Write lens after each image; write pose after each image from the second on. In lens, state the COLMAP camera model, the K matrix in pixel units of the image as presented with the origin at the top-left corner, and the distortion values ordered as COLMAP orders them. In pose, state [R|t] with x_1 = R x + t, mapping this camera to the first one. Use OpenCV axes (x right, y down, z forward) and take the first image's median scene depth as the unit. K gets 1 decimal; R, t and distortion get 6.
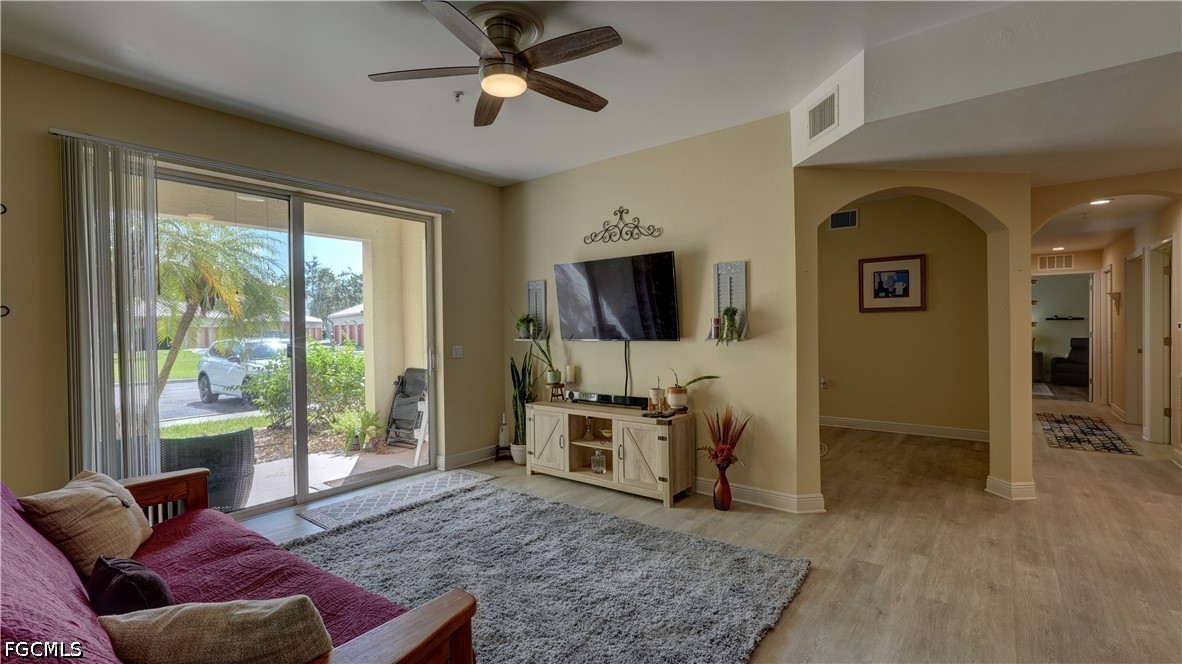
lens RADIAL K [[521.1, 0, 591.0], [0, 521.1, 332.0], [0, 0, 1]] dist [-0.017482, 0.009709]
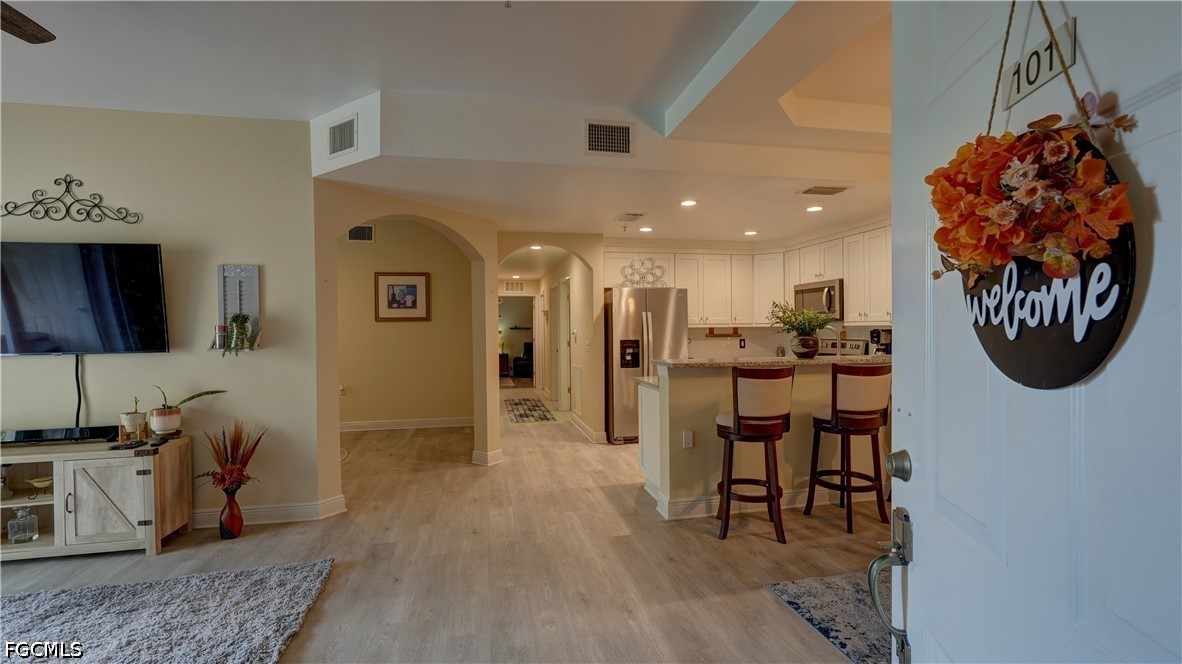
lens RADIAL K [[521.1, 0, 591.0], [0, 521.1, 332.0], [0, 0, 1]] dist [-0.017482, 0.009709]
pose [[0.643170, 0.001640, 0.765721, -0.030949], [0.010303, 0.999889, -0.010796, 0.000705], [-0.765654, 0.014832, 0.643082, -0.054046]]
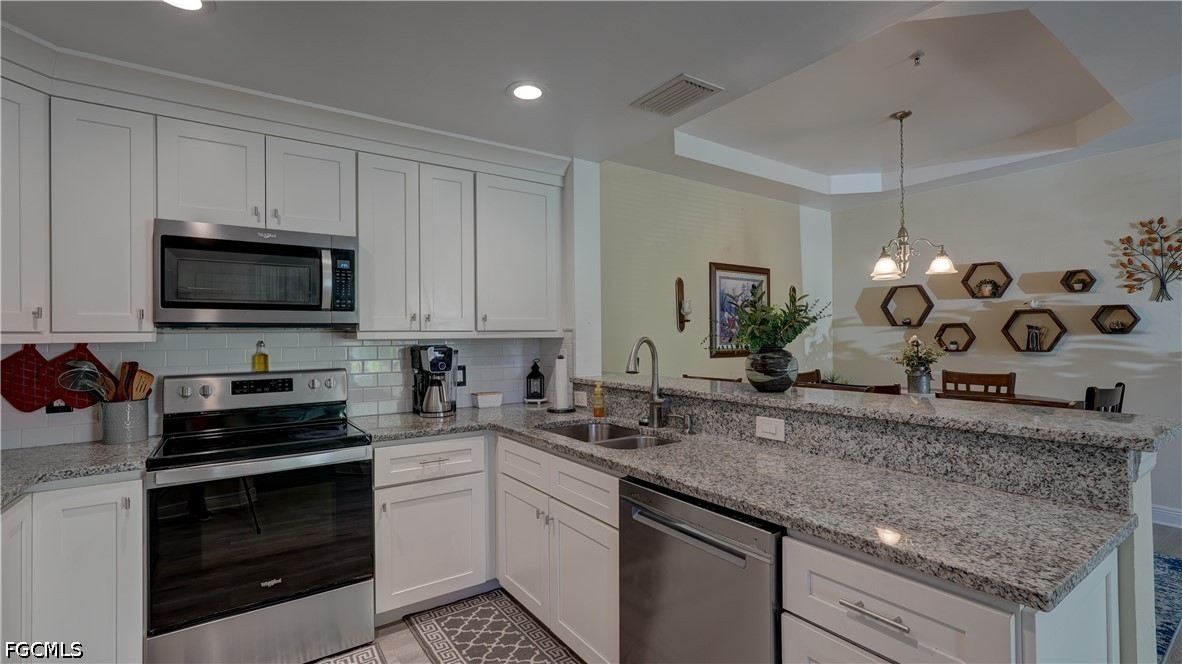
lens RADIAL K [[521.1, 0, 591.0], [0, 521.1, 332.0], [0, 0, 1]] dist [-0.017482, 0.009709]
pose [[-0.956110, 0.025753, 0.291873, 0.973452], [0.026772, 0.999641, -0.000504, -0.024761], [-0.291781, 0.007332, -0.956457, 0.829979]]
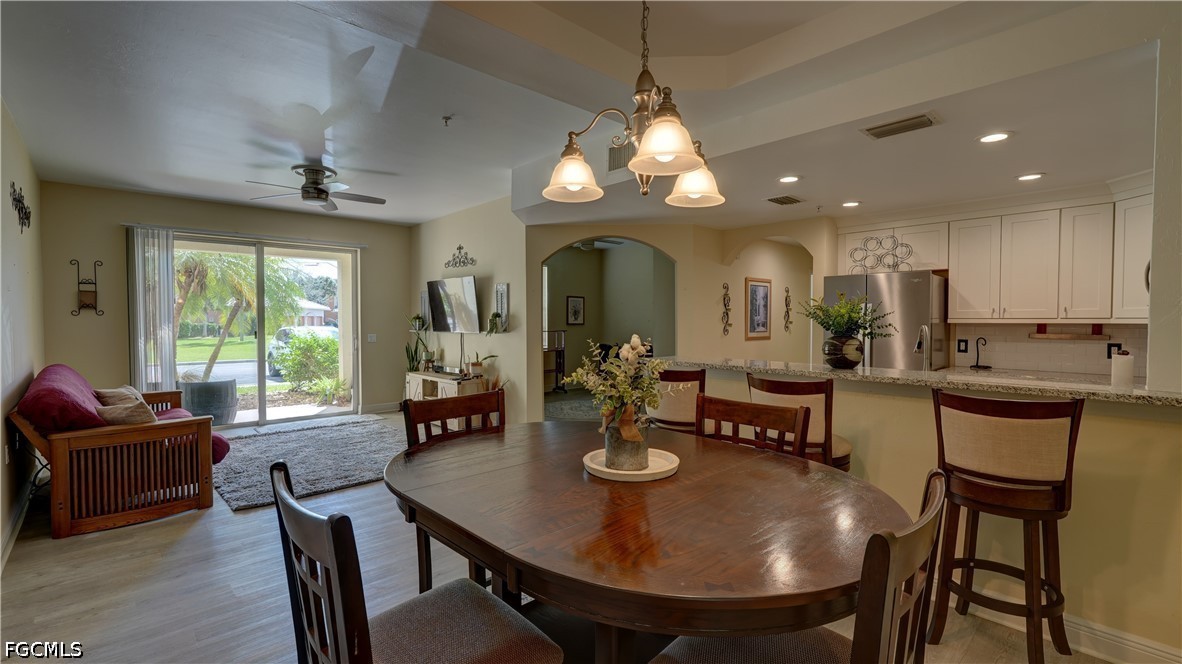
lens RADIAL K [[521.1, 0, 591.0], [0, 521.1, 332.0], [0, 0, 1]] dist [-0.017482, 0.009709]
pose [[0.988686, 0.015330, -0.149215, 0.745762], [-0.013086, 0.999786, 0.016008, -0.015415], [0.149428, -0.013875, 0.988675, -0.505180]]
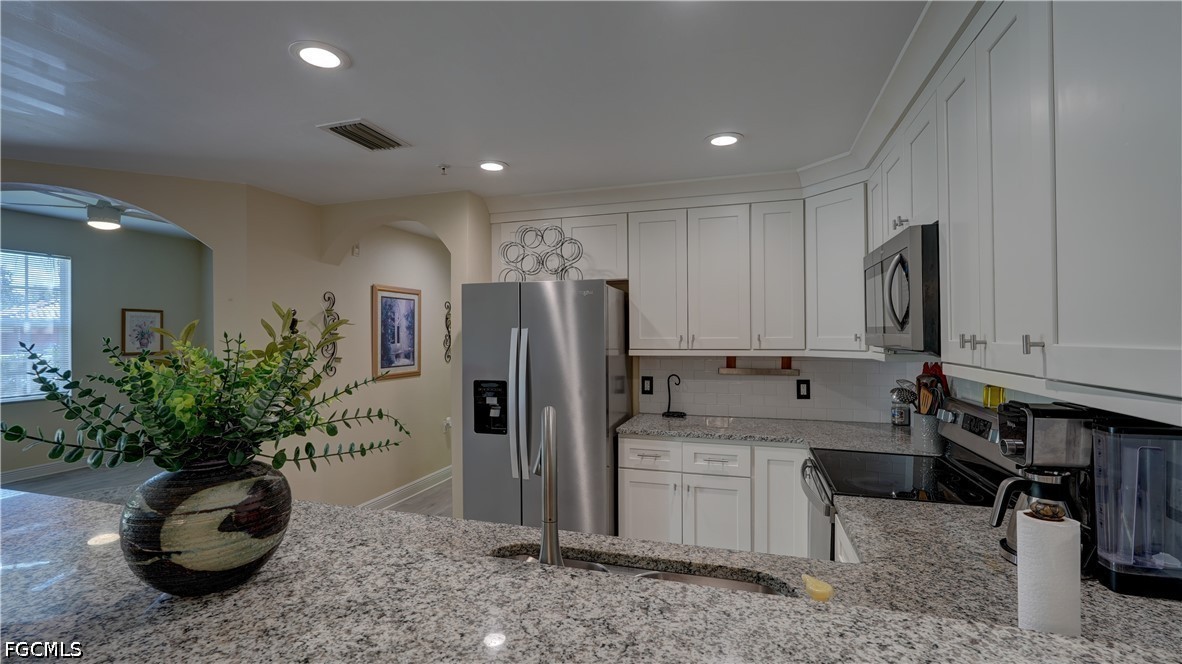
lens RADIAL K [[521.1, 0, 591.0], [0, 521.1, 332.0], [0, 0, 1]] dist [-0.017482, 0.009709]
pose [[0.934394, 0.008193, 0.356148, 1.016907], [-0.001300, 0.999807, -0.019589, -0.049185], [-0.356240, 0.017841, 0.934224, 0.021410]]
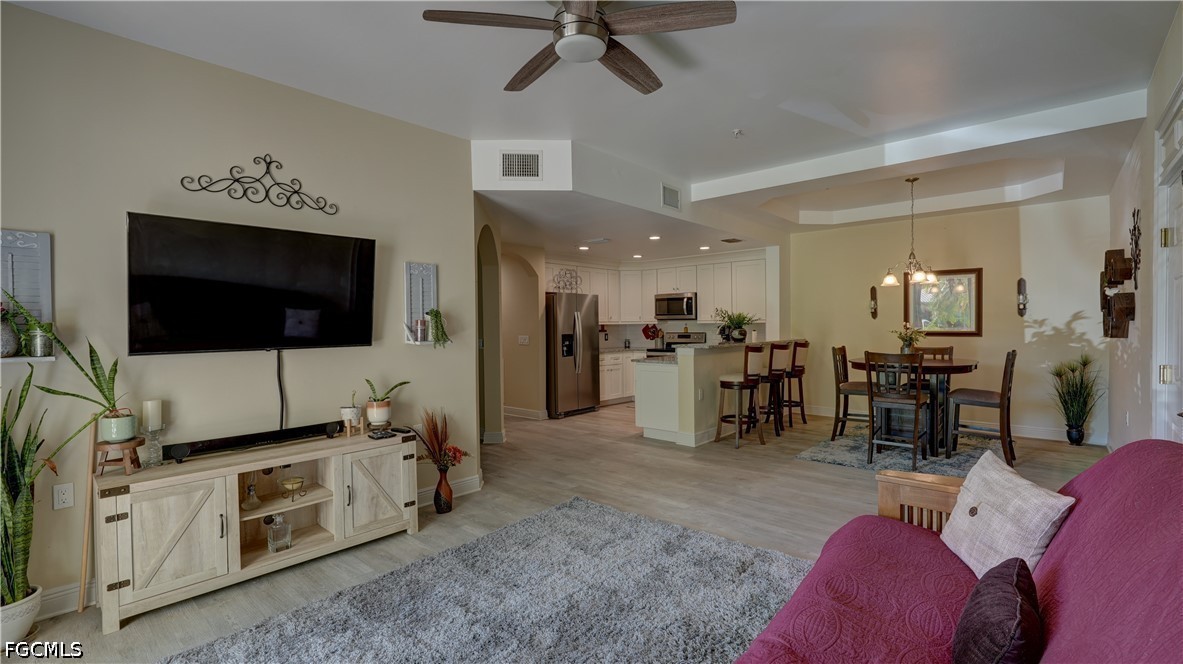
lens RADIAL K [[521.6, 0, 591.5], [0, 521.6, 332.0], [0, 0, 1]] dist [-0.017482, 0.009709]
pose [[0.063716, -0.000843, 0.997968, -0.665945], [0.021978, 0.999758, -0.000559, 0.003137], [-0.997726, 0.021969, 0.063720, 0.598137]]
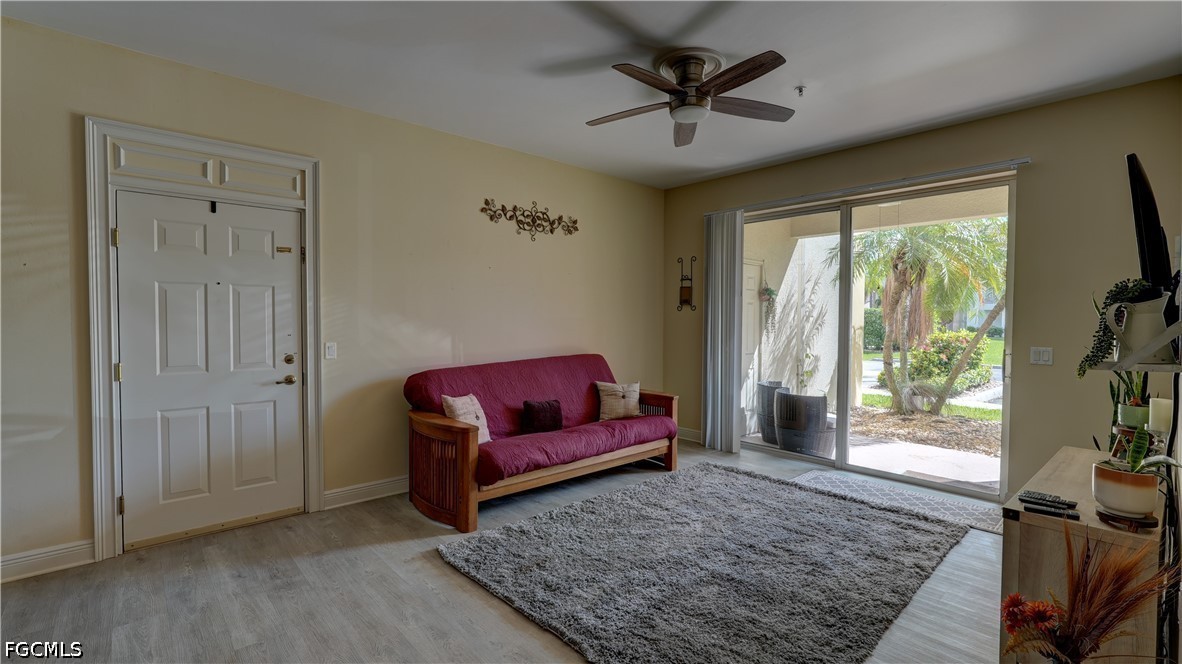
lens RADIAL K [[521.1, 0, 591.0], [0, 521.1, 332.0], [0, 0, 1]] dist [-0.017482, 0.009709]
pose [[-0.169334, 0.039574, -0.984764, 0.667650], [-0.014551, 0.998984, 0.042648, -0.018660], [0.985451, 0.021551, -0.168586, 0.631721]]
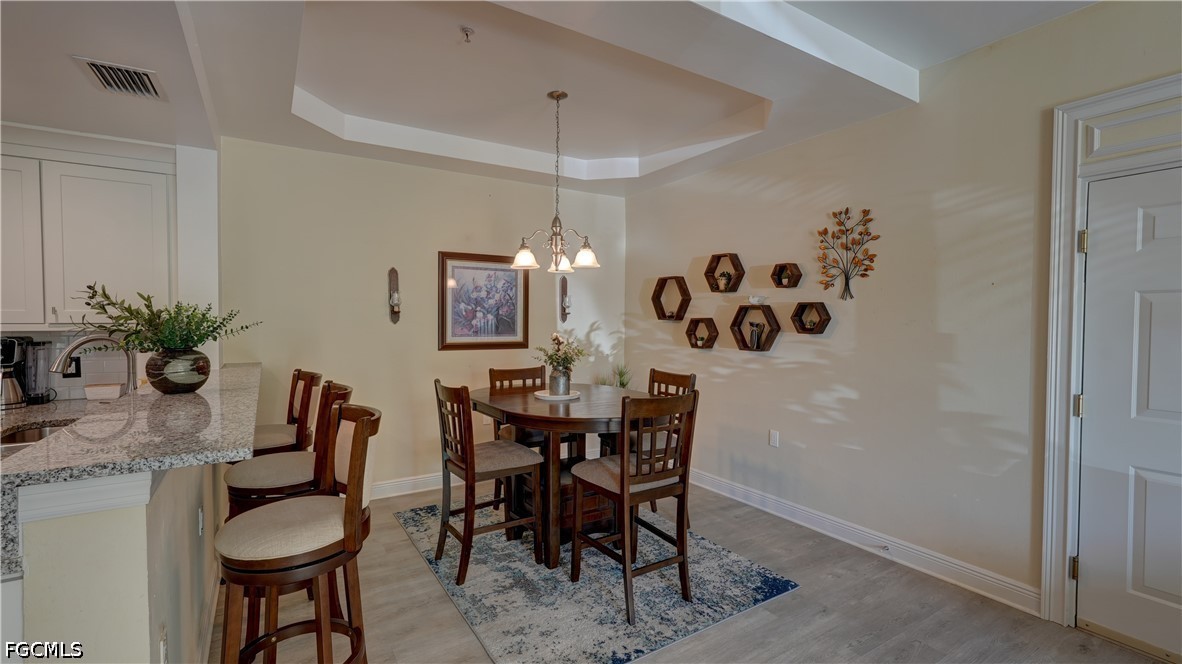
lens RADIAL K [[521.1, 0, 591.0], [0, 521.1, 332.0], [0, 0, 1]] dist [-0.017482, 0.009709]
pose [[-0.941273, 0.000565, 0.337646, 0.400736], [0.012484, 0.999373, 0.033128, -0.032825], [-0.337416, 0.035397, -0.940690, 0.602896]]
